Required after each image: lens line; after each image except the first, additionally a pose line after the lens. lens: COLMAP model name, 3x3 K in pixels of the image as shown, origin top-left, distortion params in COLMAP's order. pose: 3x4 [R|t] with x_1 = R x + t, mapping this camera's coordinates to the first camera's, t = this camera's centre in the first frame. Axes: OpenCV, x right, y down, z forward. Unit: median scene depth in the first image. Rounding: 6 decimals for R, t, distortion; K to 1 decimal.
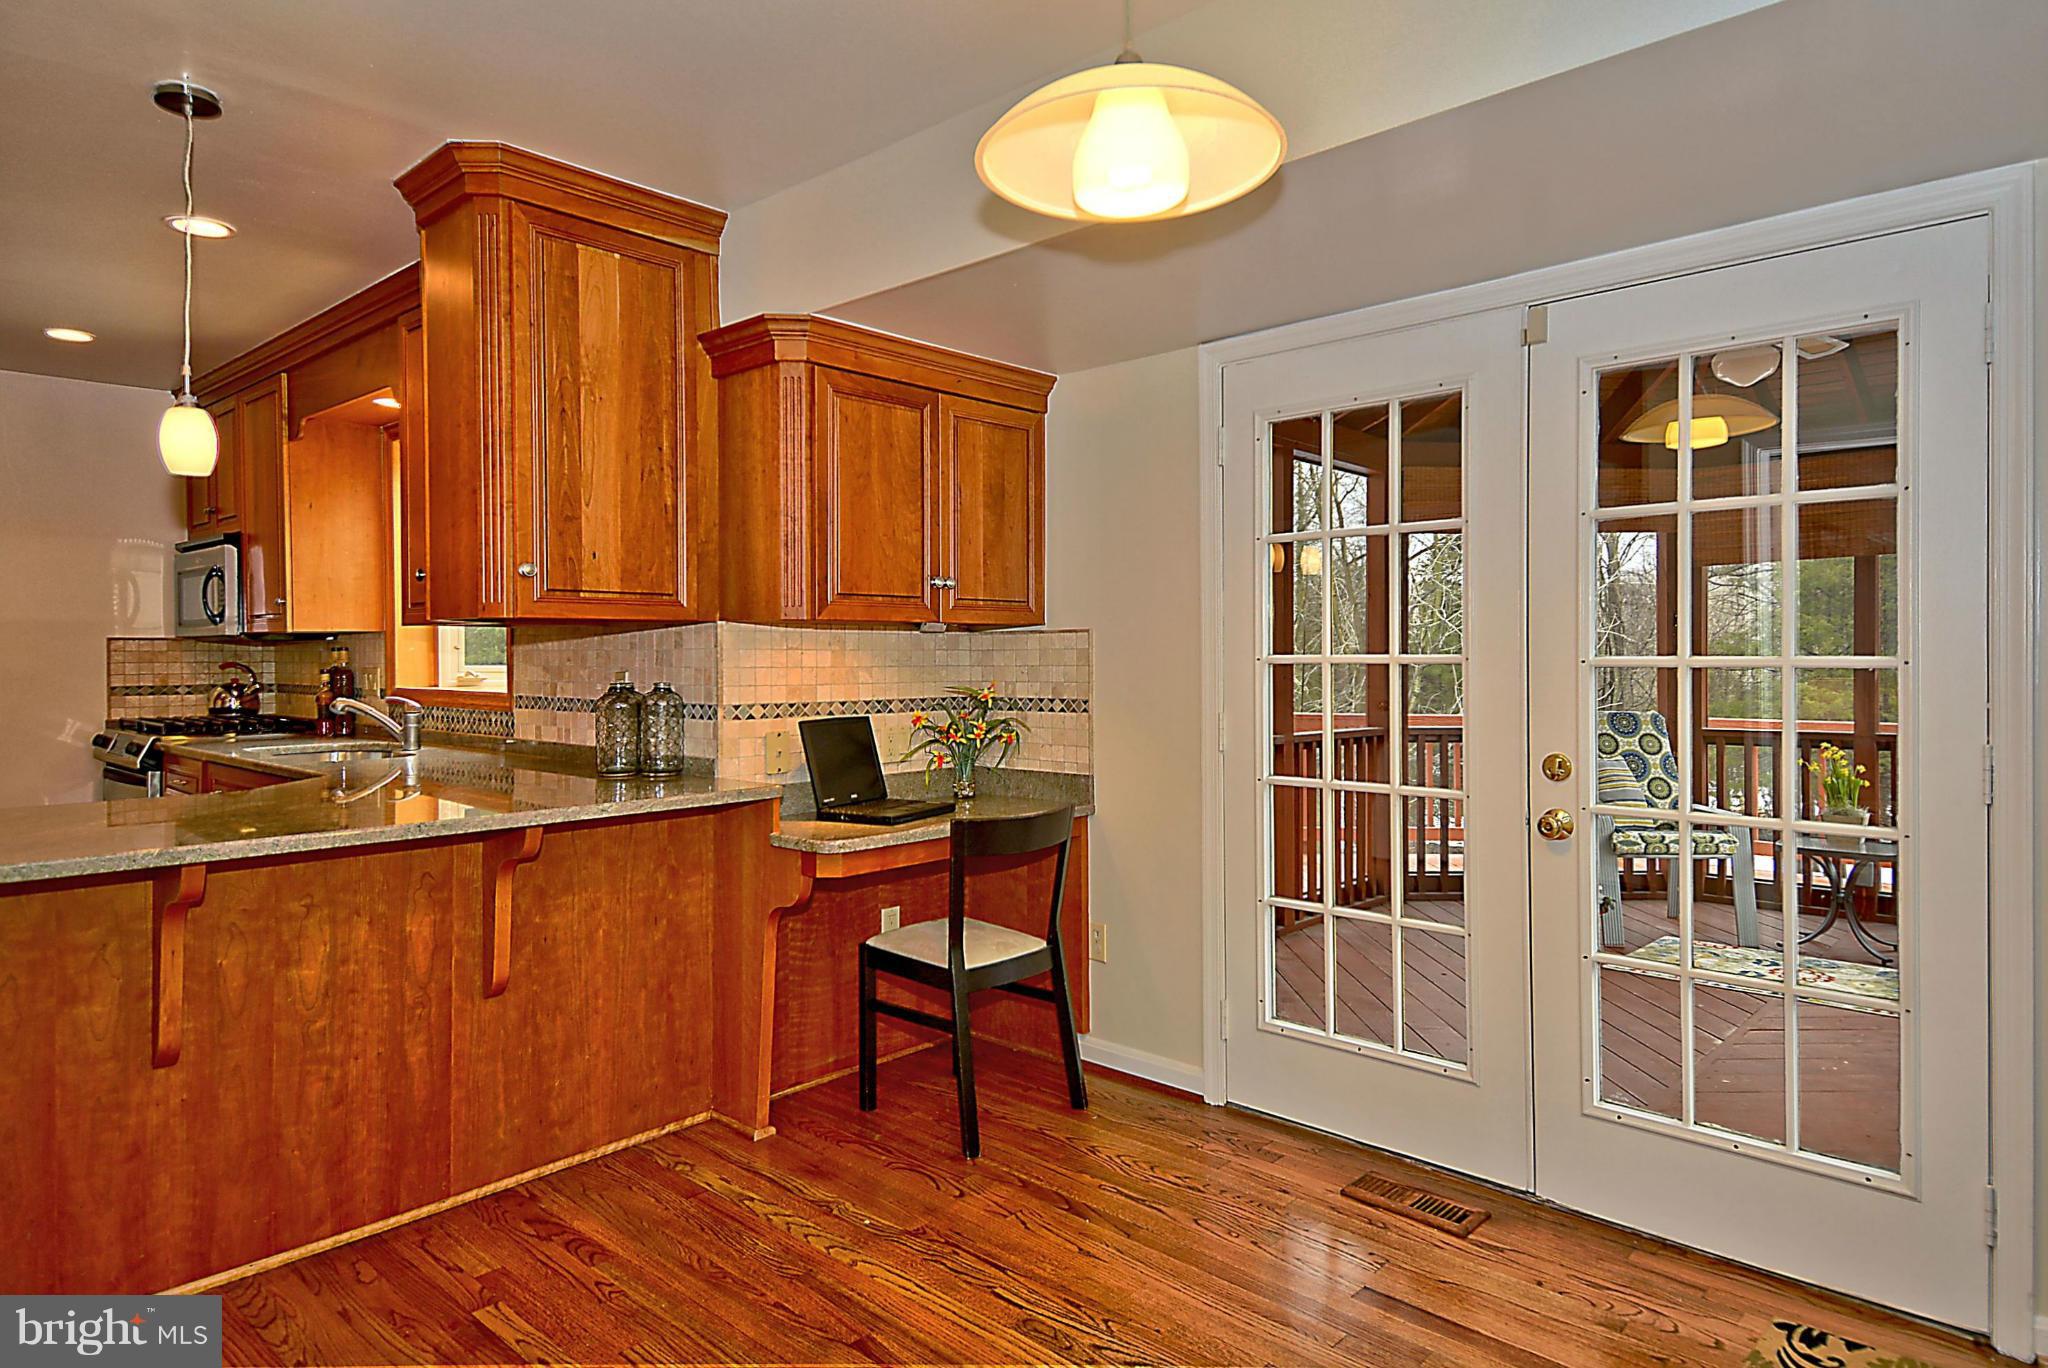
lens RADIAL K [[1171.7, 0, 1033.3], [0, 1171.7, 668.8], [0, 0, 1]] dist [0.008828, -0.005101]
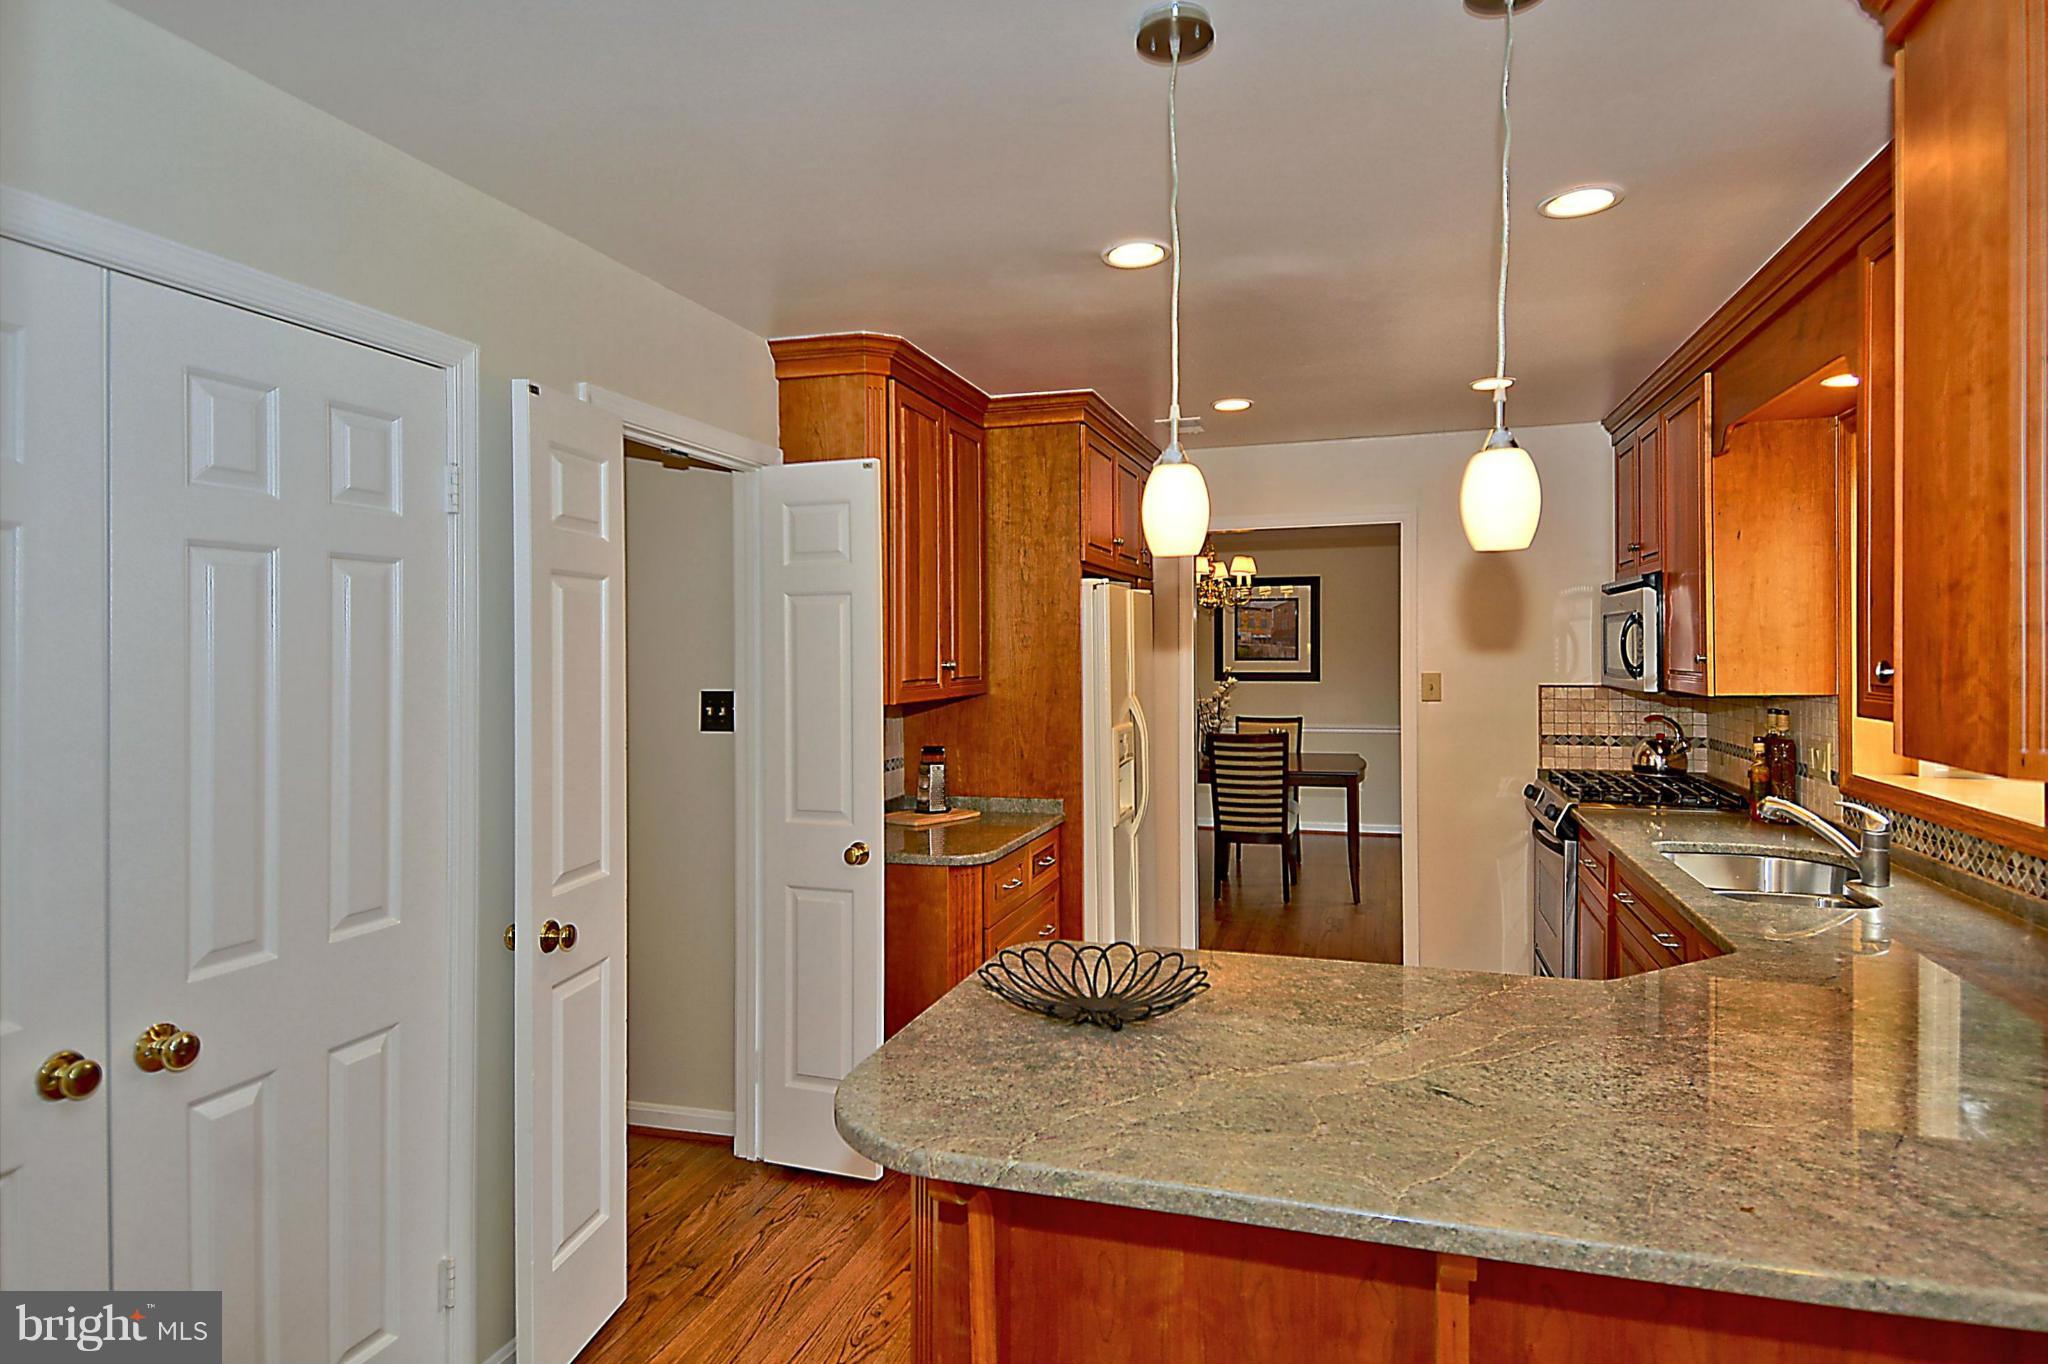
lens RADIAL K [[1171.7, 0, 1020.8], [0, 1171.7, 665.5], [0, 0, 1]] dist [0.008828, -0.005101]
pose [[0.433199, 0.003408, -0.901292, -0.109030], [-0.007939, 0.999968, -0.000035, -0.044824], [0.901263, 0.007171, 0.433212, 0.215985]]
